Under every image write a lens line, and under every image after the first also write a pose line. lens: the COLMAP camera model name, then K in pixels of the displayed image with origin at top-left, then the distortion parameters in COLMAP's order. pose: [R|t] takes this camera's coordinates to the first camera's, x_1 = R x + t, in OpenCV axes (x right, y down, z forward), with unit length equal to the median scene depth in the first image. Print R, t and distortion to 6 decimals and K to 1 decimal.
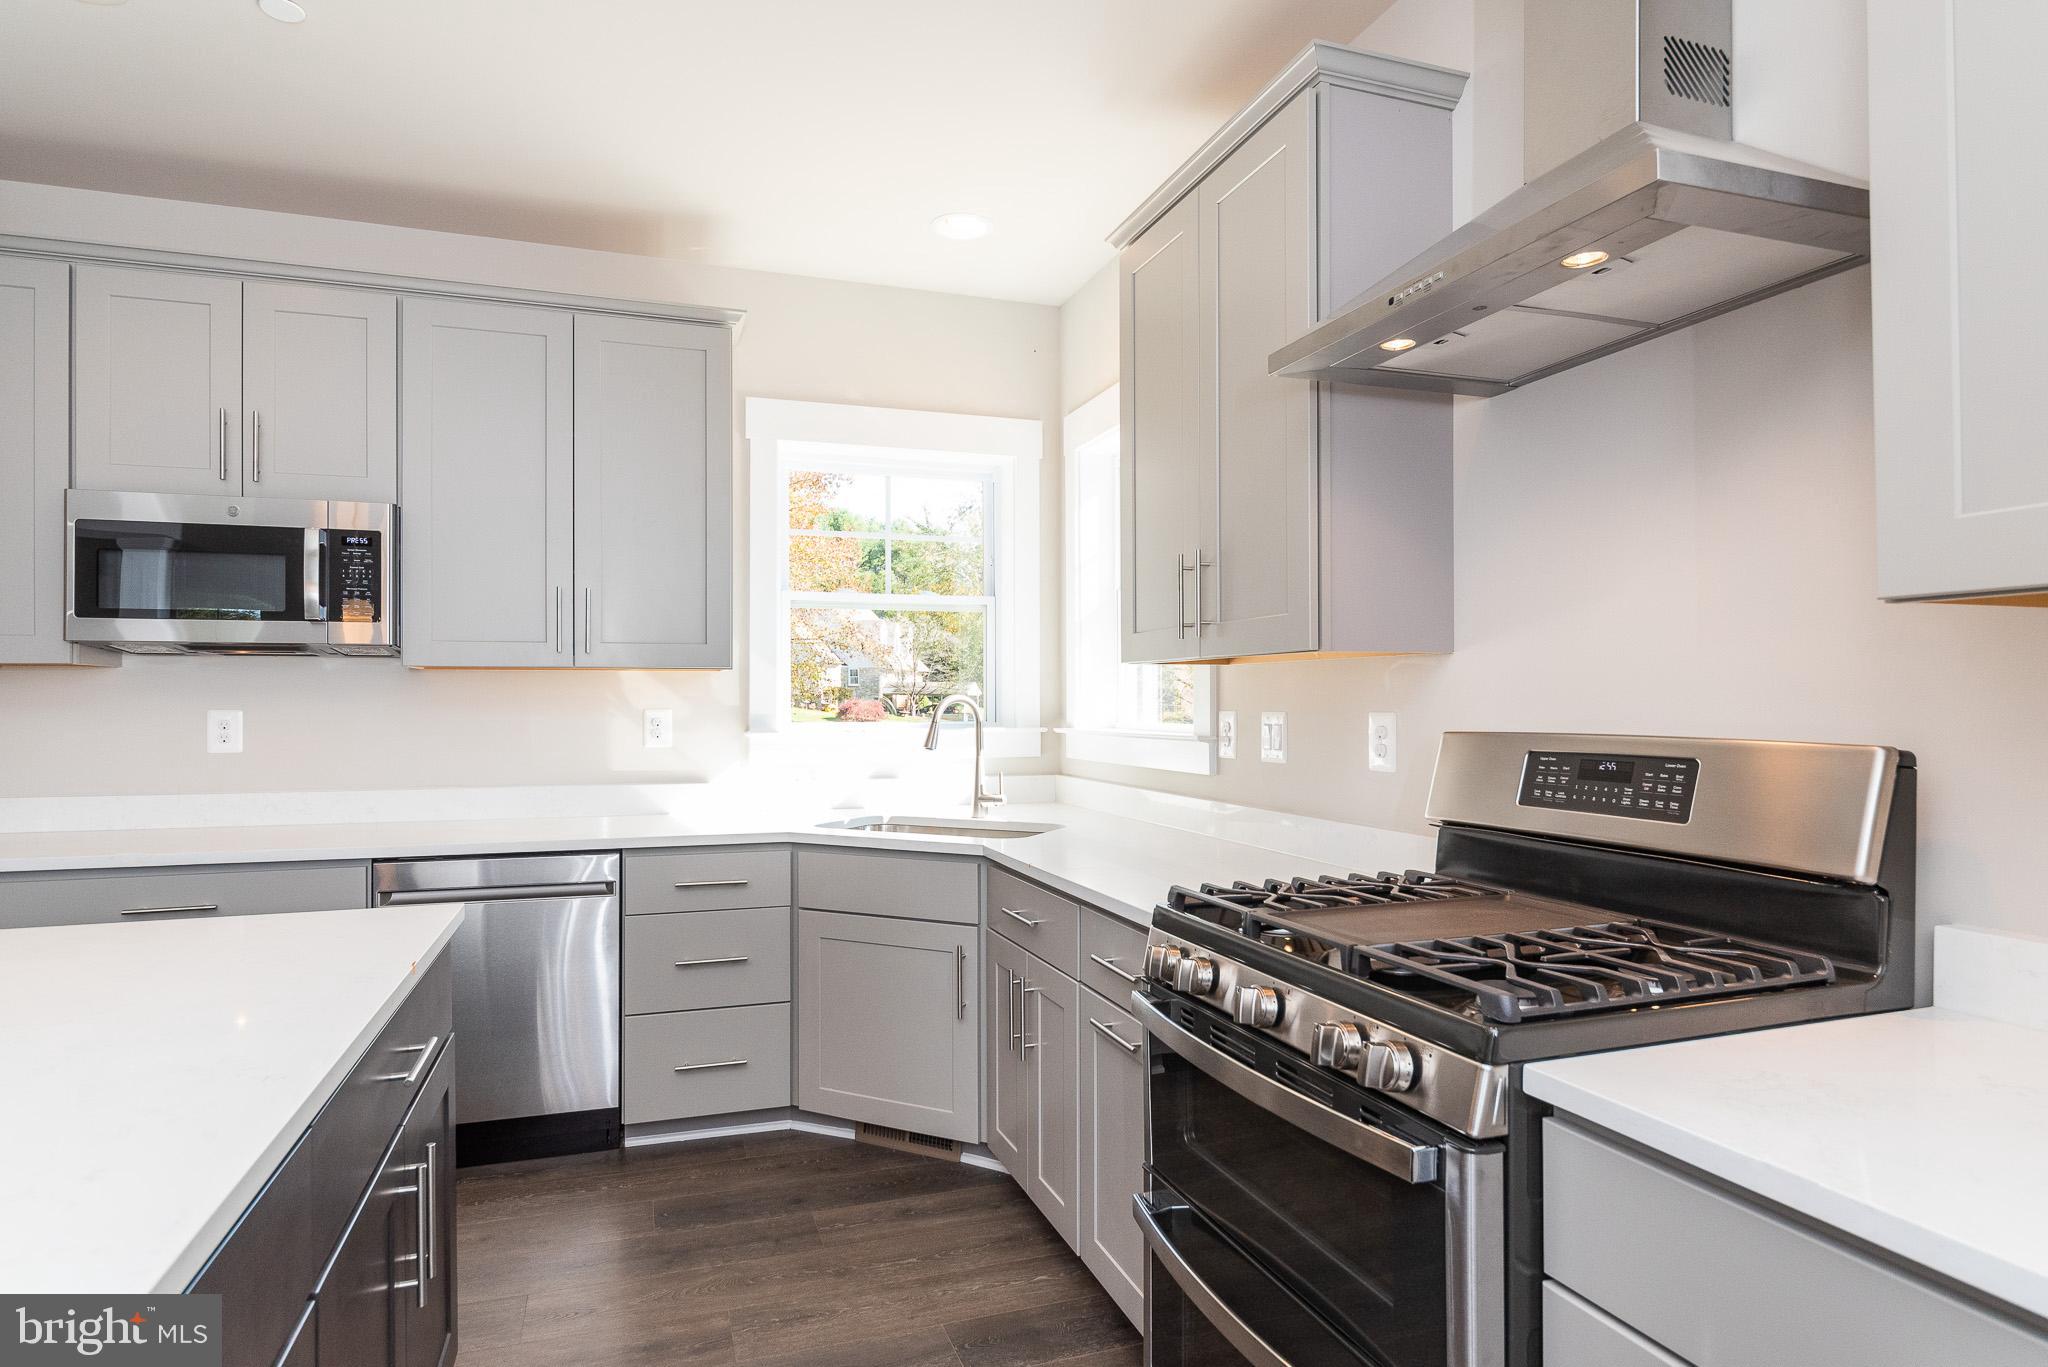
lens RADIAL K [[1141.8, 0, 1029.6], [0, 1141.8, 693.3], [0, 0, 1]] dist [-0.007417, -0.000373]
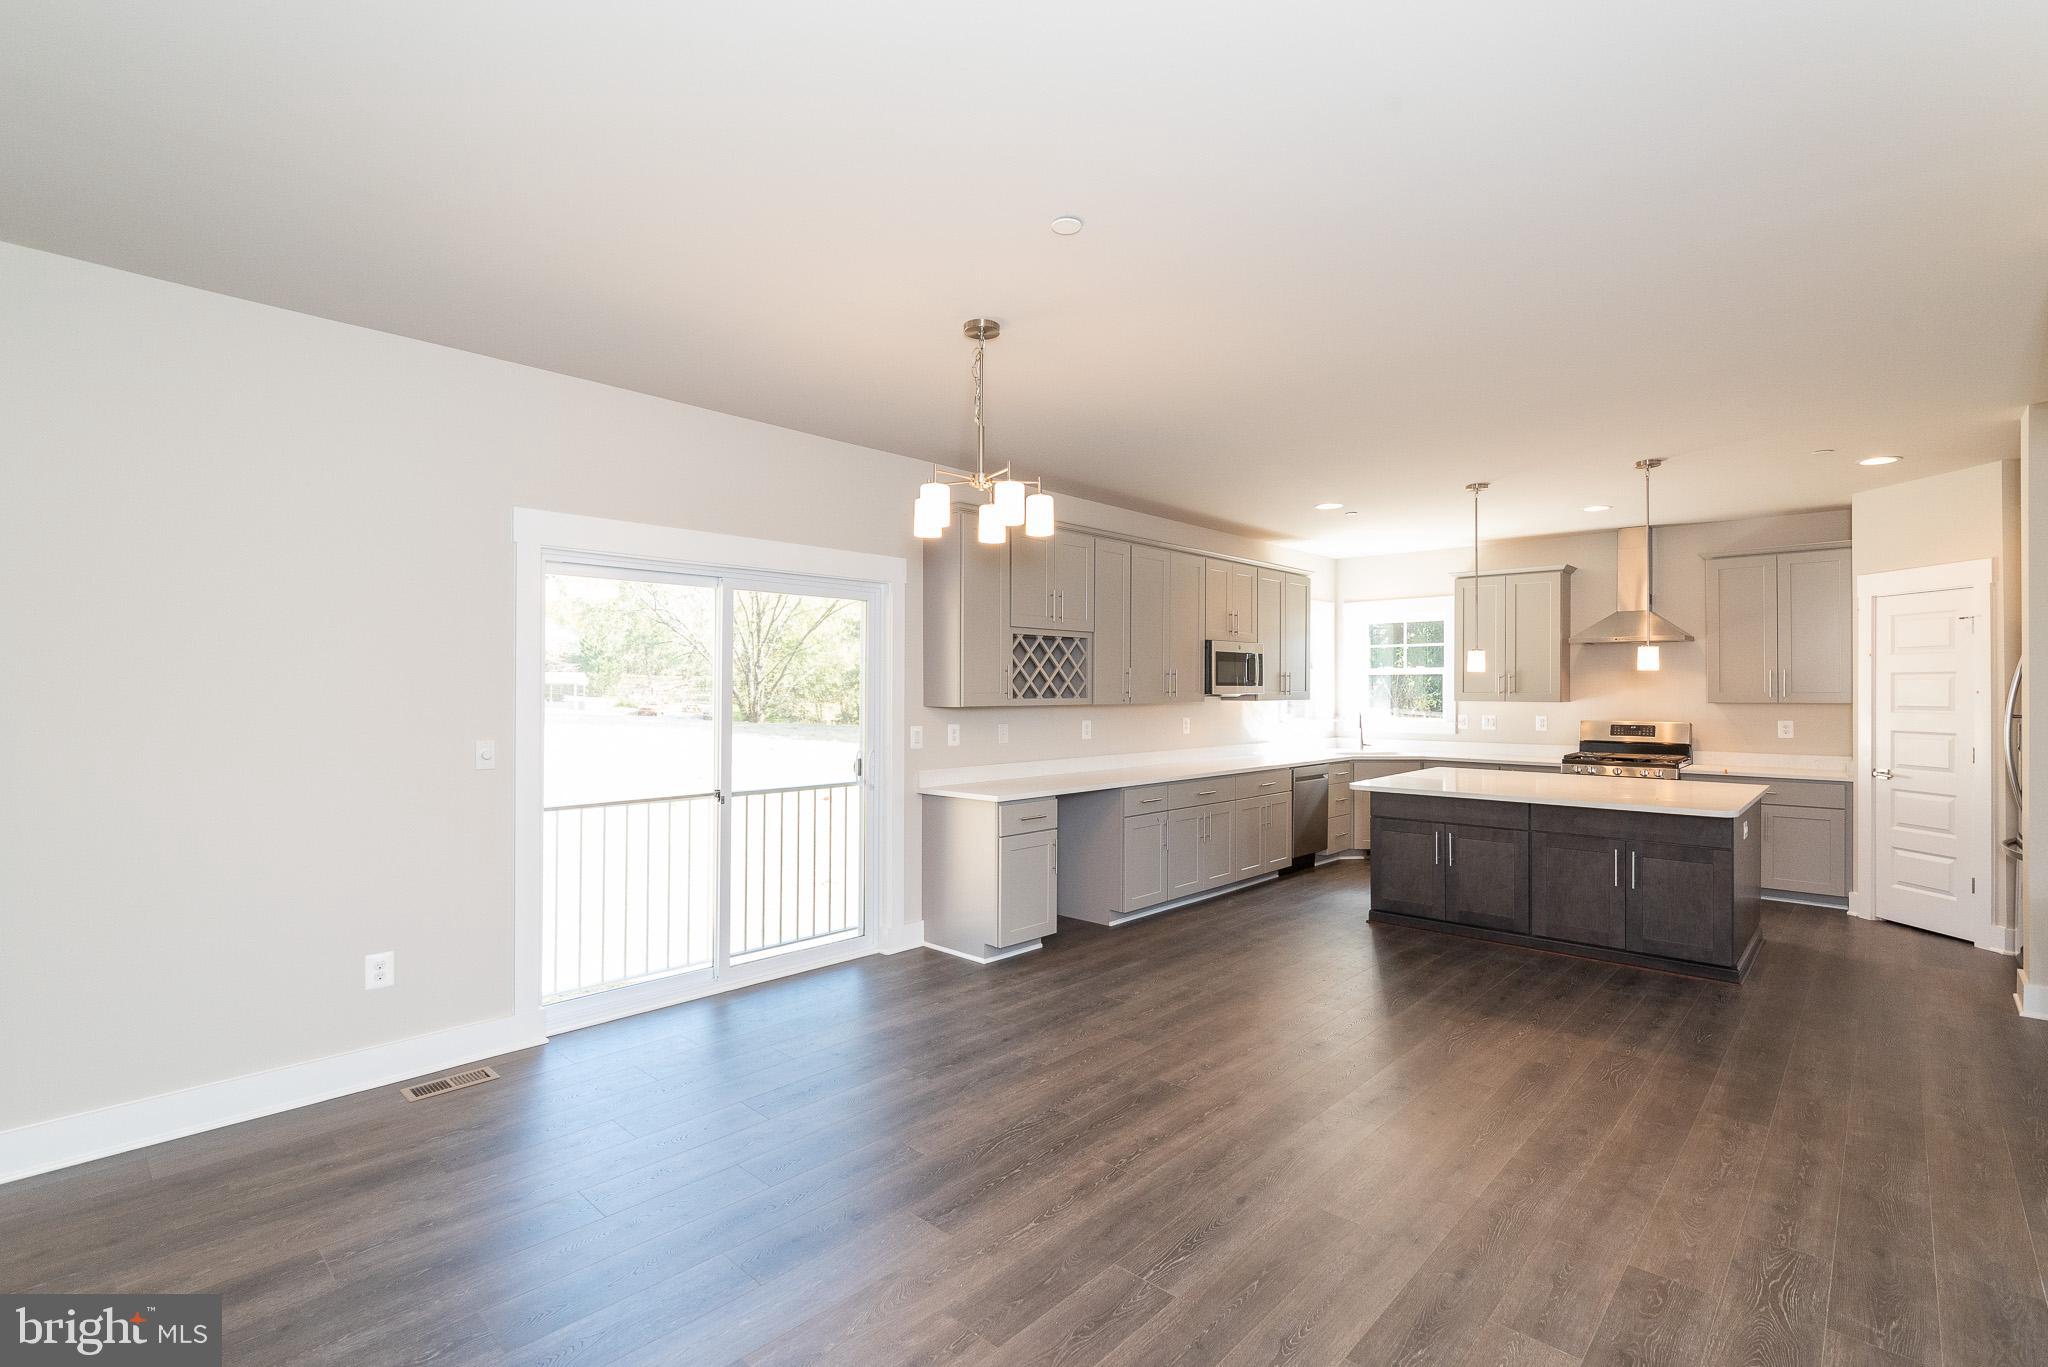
lens RADIAL K [[1002.2, 0, 1028.0], [0, 1002.2, 691.8], [0, 0, 1]] dist [-0.000598, -0.000979]
pose [[0.878633, 0.003789, 0.477482, -2.575828], [-0.007137, 0.999961, 0.005198, -0.064309], [-0.477444, -0.007975, 0.878626, -1.070643]]
